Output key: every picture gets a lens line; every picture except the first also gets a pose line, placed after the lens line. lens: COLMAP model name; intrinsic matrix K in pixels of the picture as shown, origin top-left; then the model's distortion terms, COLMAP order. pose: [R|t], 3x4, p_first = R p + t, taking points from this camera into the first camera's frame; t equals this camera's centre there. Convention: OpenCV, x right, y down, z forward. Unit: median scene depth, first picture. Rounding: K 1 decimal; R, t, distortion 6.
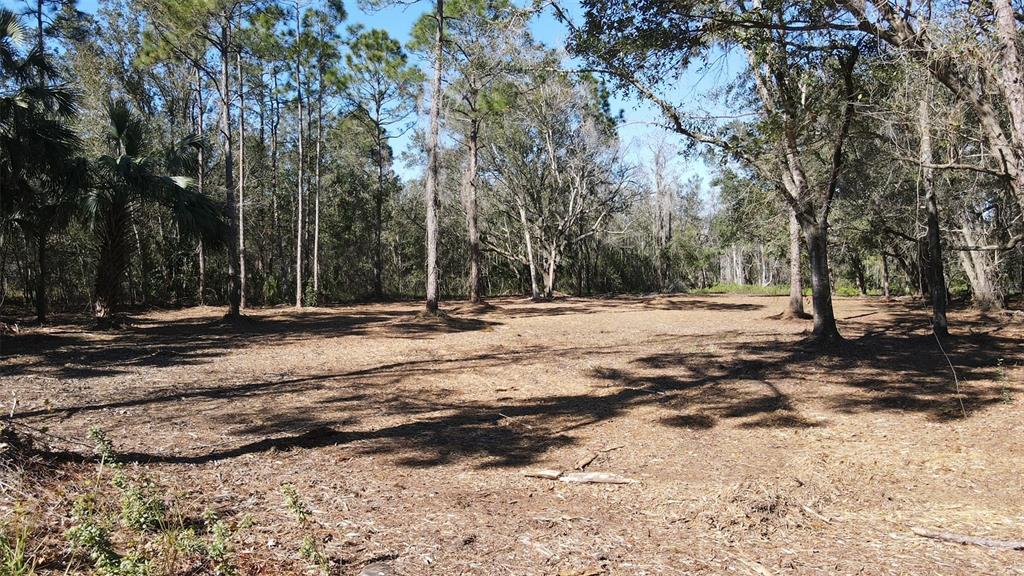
lens RADIAL K [[744.3, 0, 512.3], [0, 744.3, 287.3], [0, 0, 1]] dist [0.014286, -0.001244]
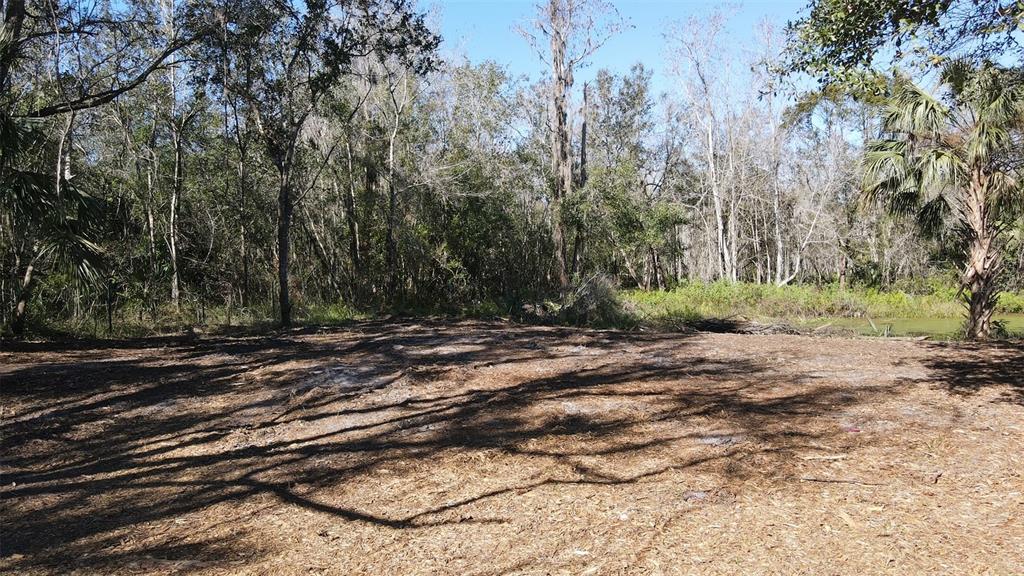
lens RADIAL K [[744.3, 0, 511.2], [0, 744.3, 285.0], [0, 0, 1]] dist [0.014286, -0.001244]
pose [[0.997298, -0.005685, 0.073242, 0.134261], [0.004609, 0.999879, 0.014857, -0.009256], [-0.073317, -0.014479, 0.997204, 0.548546]]
